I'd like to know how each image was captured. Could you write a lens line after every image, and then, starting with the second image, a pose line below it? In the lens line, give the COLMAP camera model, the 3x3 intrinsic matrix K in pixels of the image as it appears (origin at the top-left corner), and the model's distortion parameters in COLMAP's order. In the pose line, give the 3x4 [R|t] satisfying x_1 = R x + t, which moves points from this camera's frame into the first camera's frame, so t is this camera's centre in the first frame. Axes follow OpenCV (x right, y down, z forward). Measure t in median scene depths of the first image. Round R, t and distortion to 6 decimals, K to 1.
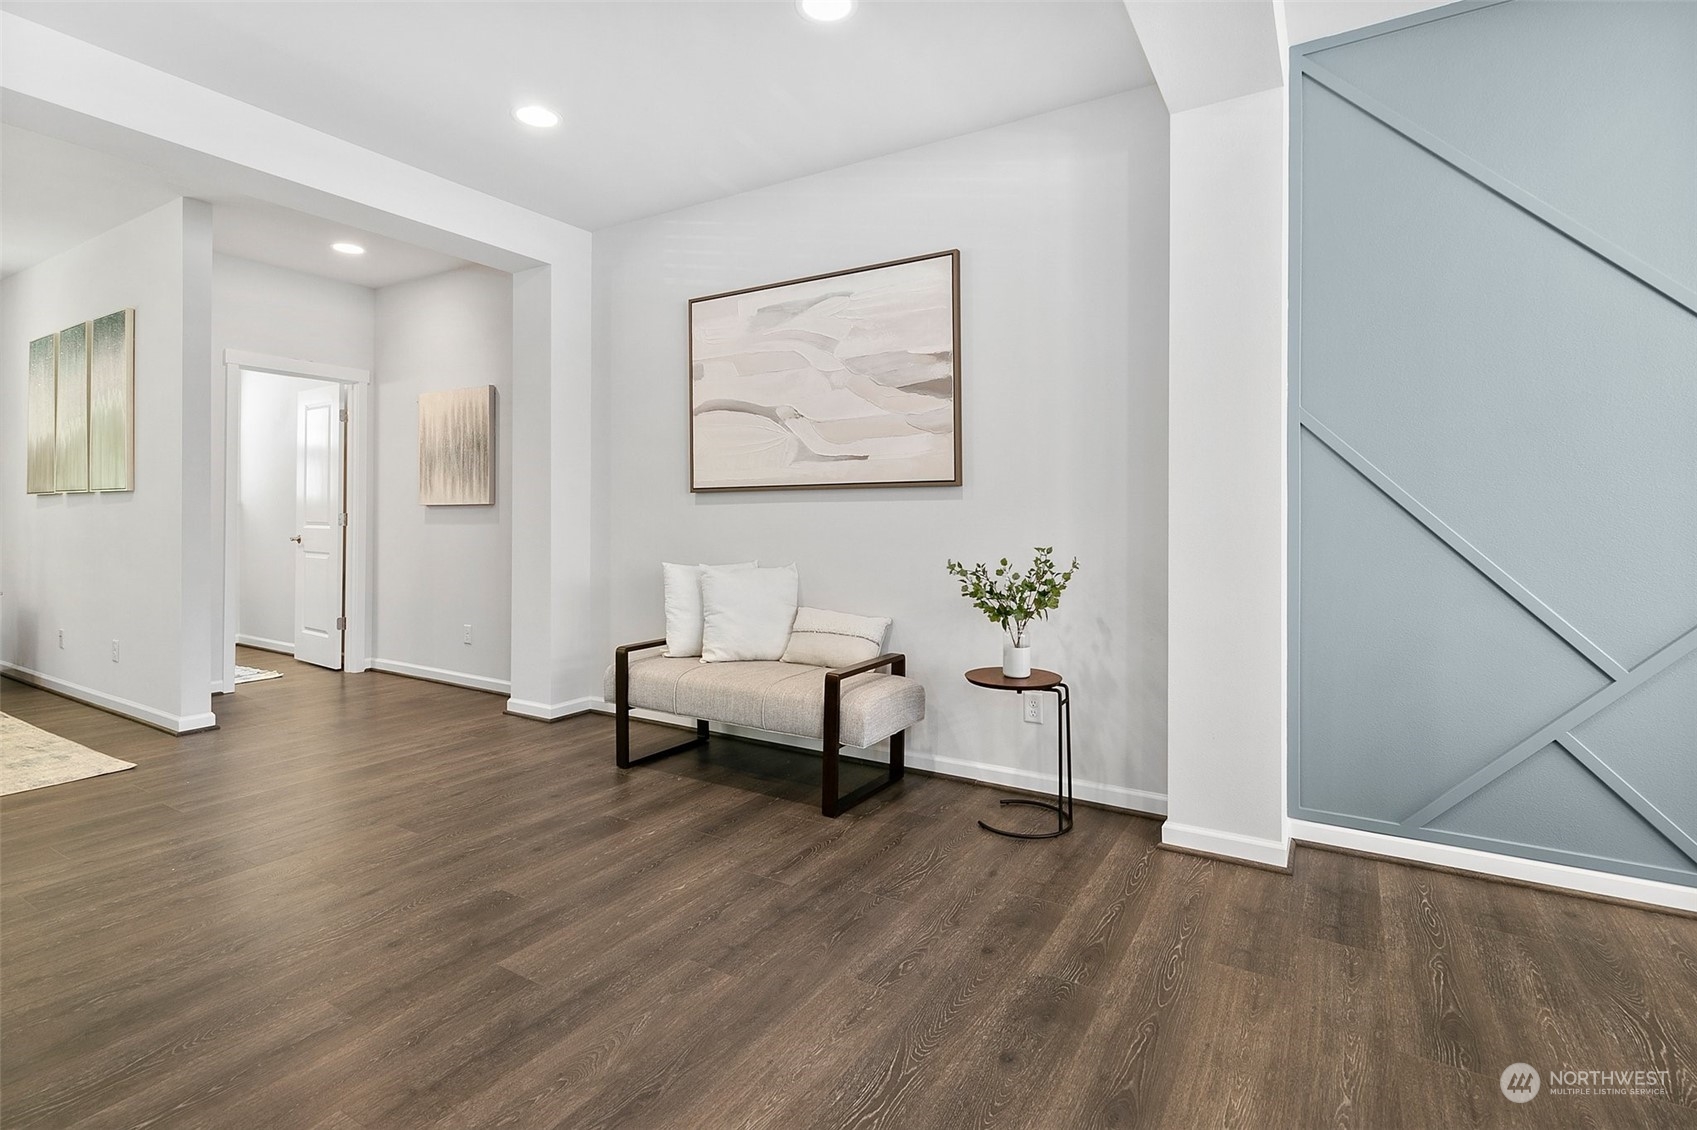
lens RADIAL K [[802.1, 0, 853.8], [0, 802.1, 514.2], [0, 0, 1]] dist [0.002716, 0.000284]
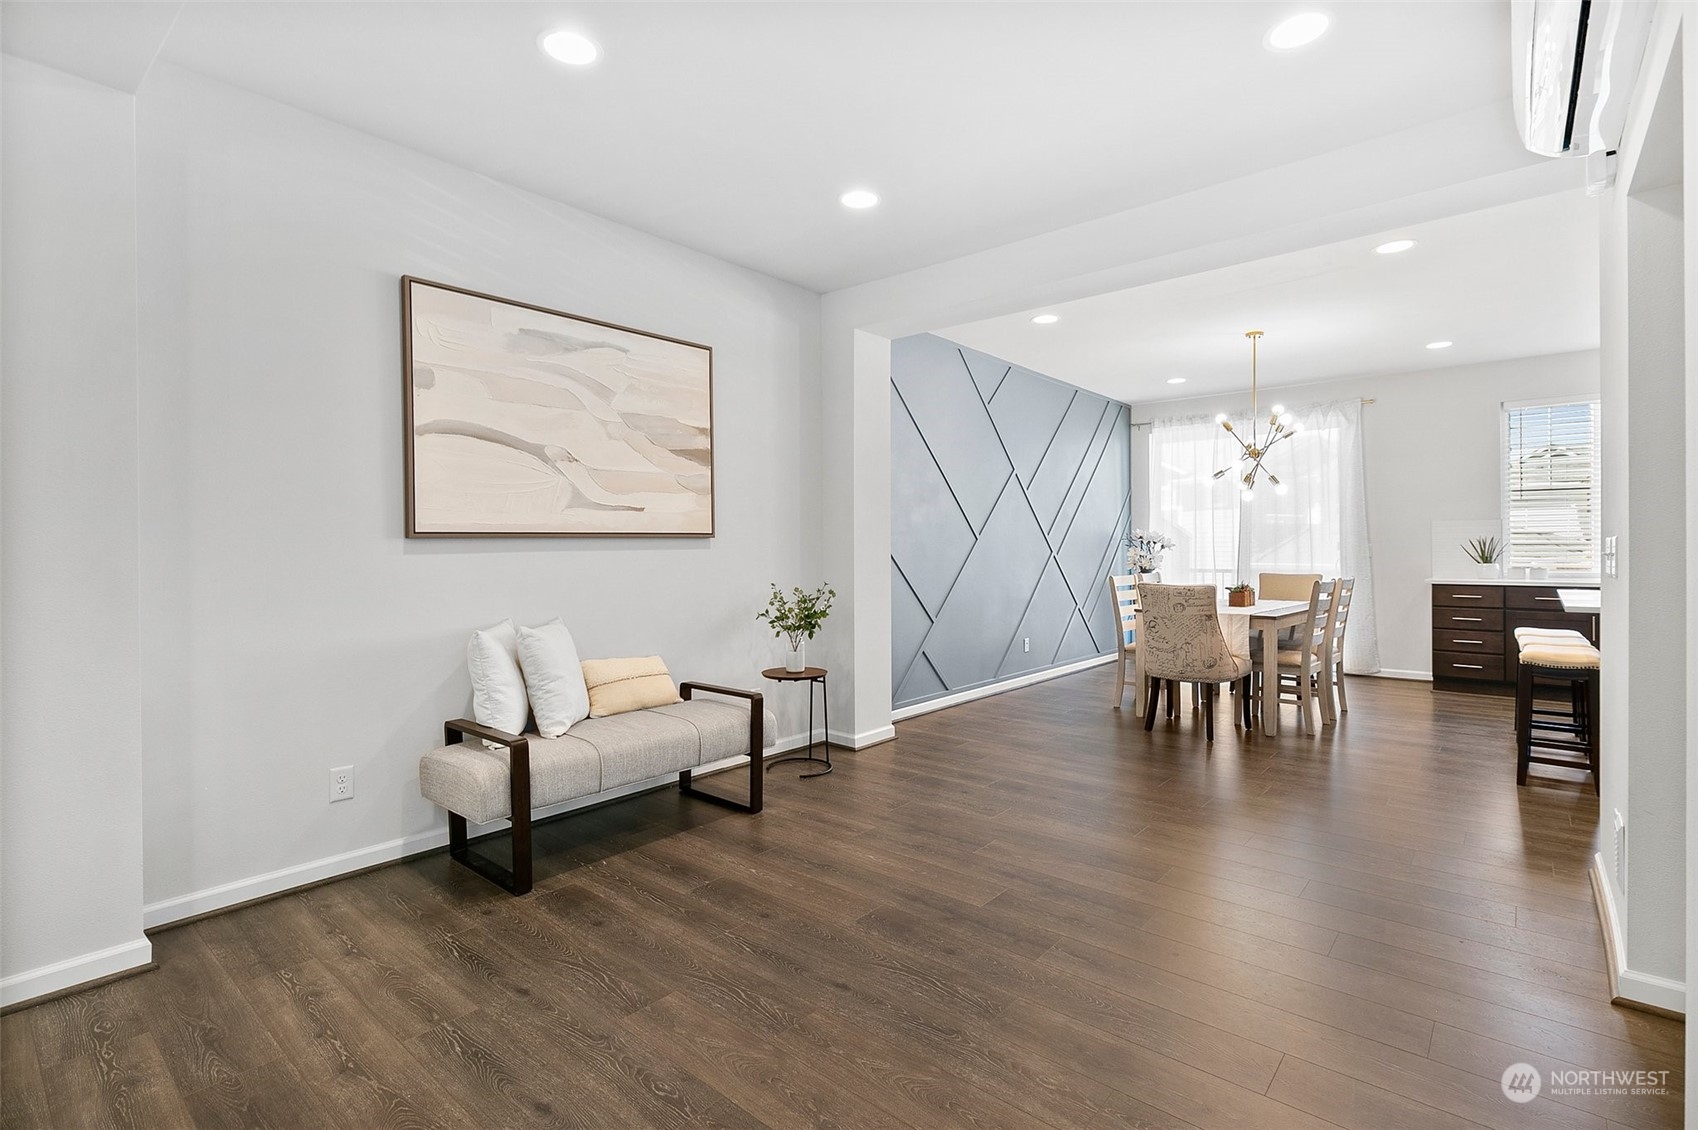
lens RADIAL K [[793.0, 0, 845.1], [0, 793.0, 548.2], [0, 0, 1]] dist [0.001929, 0.000236]
pose [[0.166197, -0.000520, 0.986092, -0.952330], [0.006907, 0.999976, -0.000637, -0.015629], [-0.986068, 0.006917, 0.166197, 0.538836]]
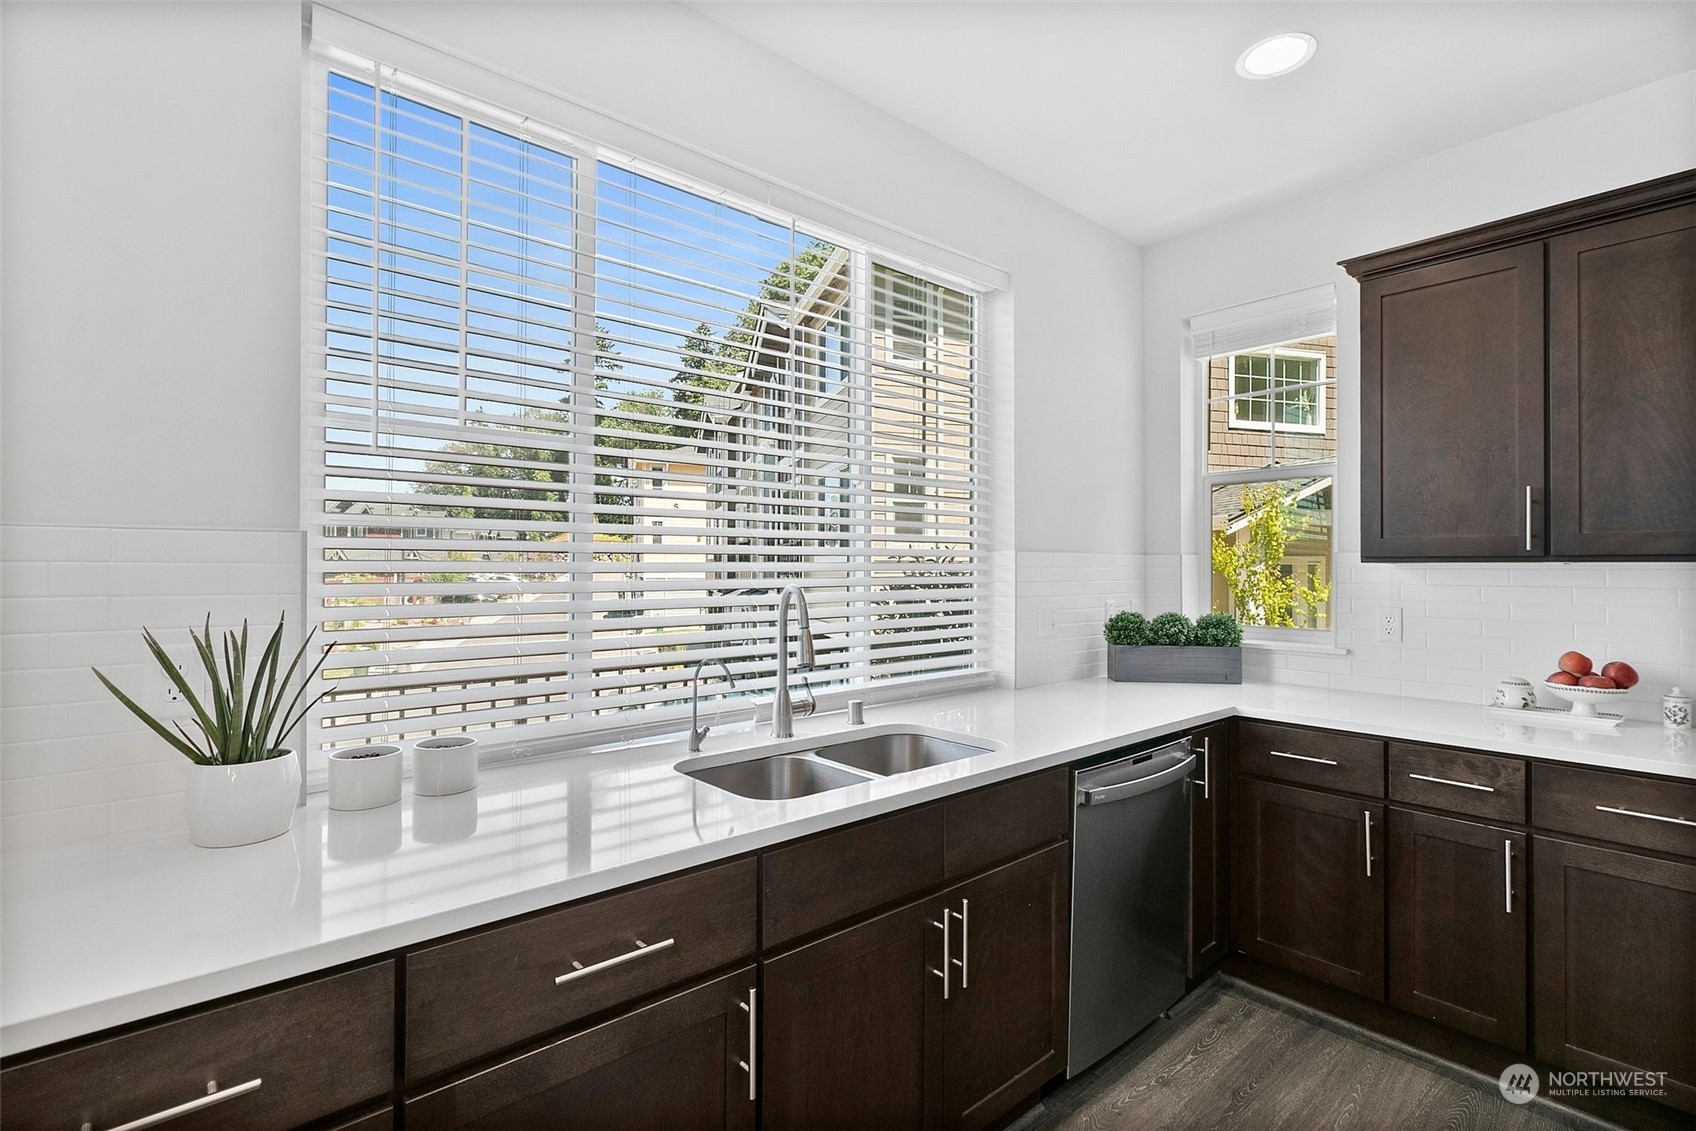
lens RADIAL K [[793.4, 0, 845.1], [0, 793.4, 558.9], [0, 0, 1]] dist [0.000961, -0.000185]
pose [[-0.953689, -0.004354, 0.300762, 0.659984], [-0.008473, 0.999887, -0.012390, -0.053199], [-0.300674, -0.014365, -0.953619, -0.319717]]
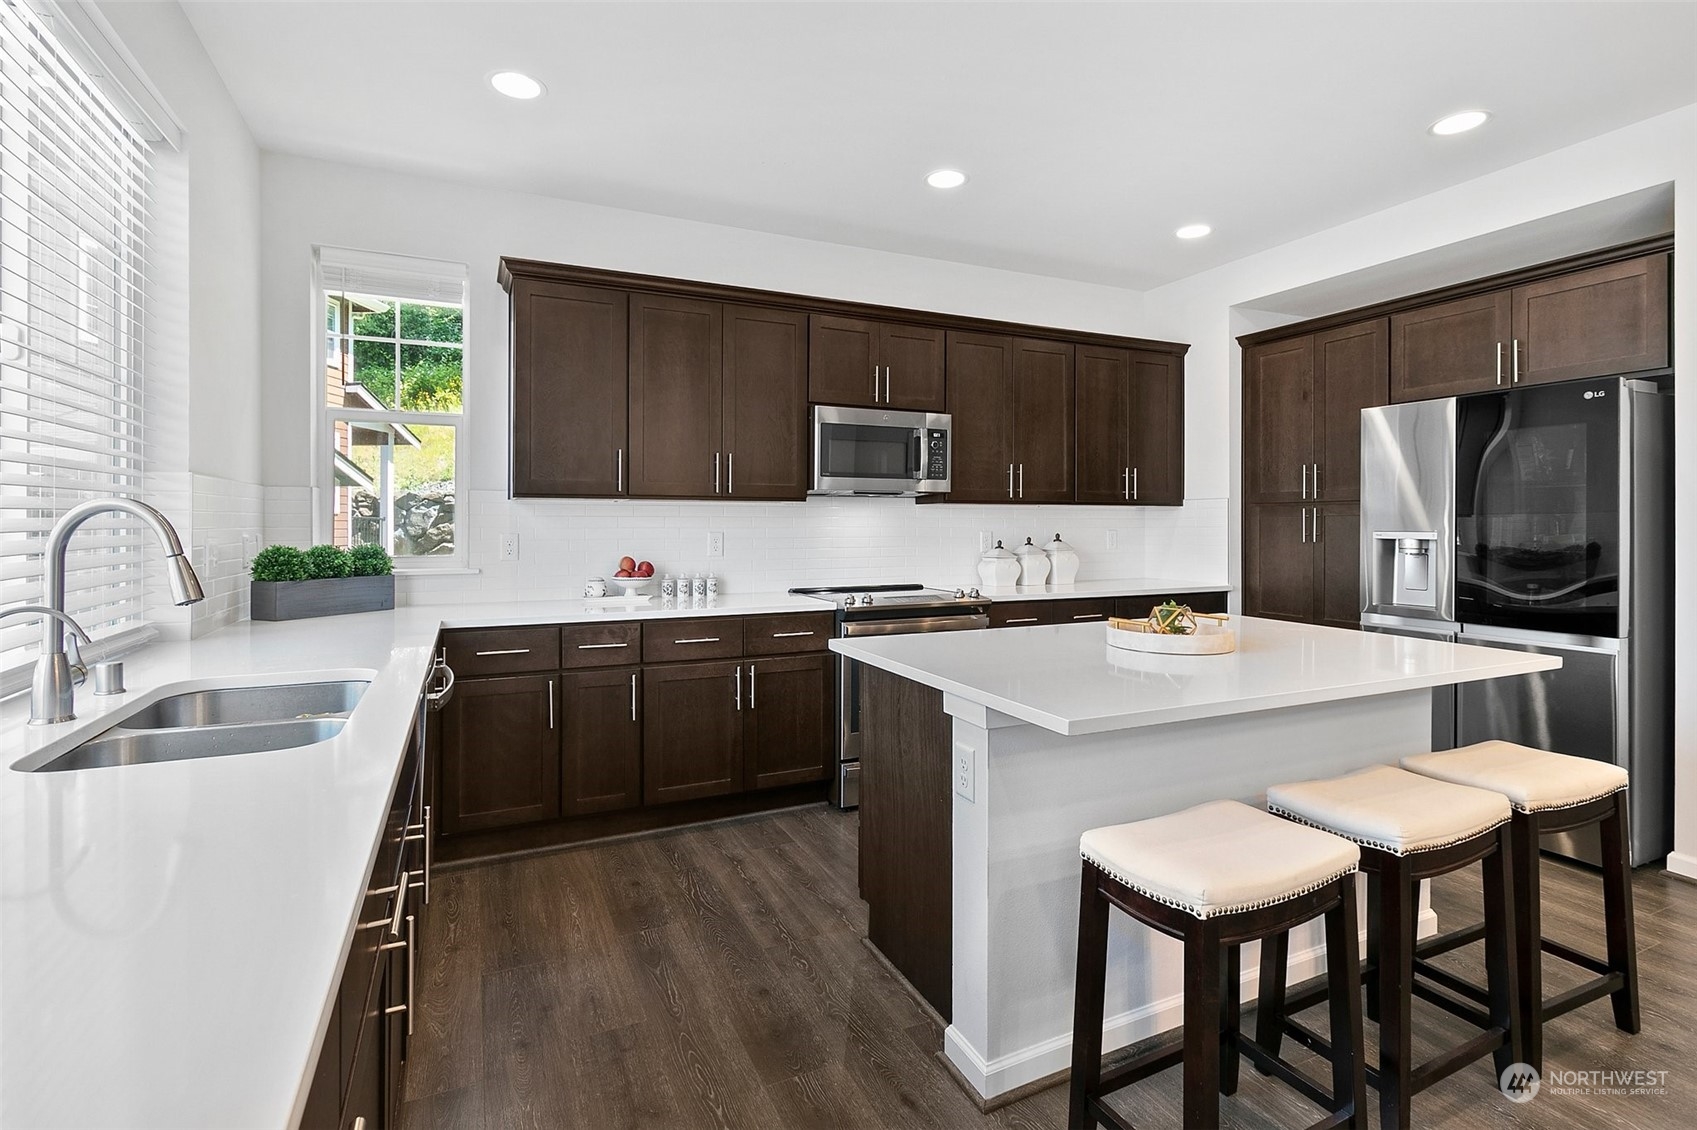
lens RADIAL K [[799.6, 0, 849.5], [0, 799.6, 523.3], [0, 0, 1]] dist [0.002779, -0.000546]
pose [[-0.552683, -0.005898, -0.833370, 0.969929], [-0.002431, 0.999982, -0.005465, -0.030056], [0.833388, -0.000995, -0.552688, -0.309878]]
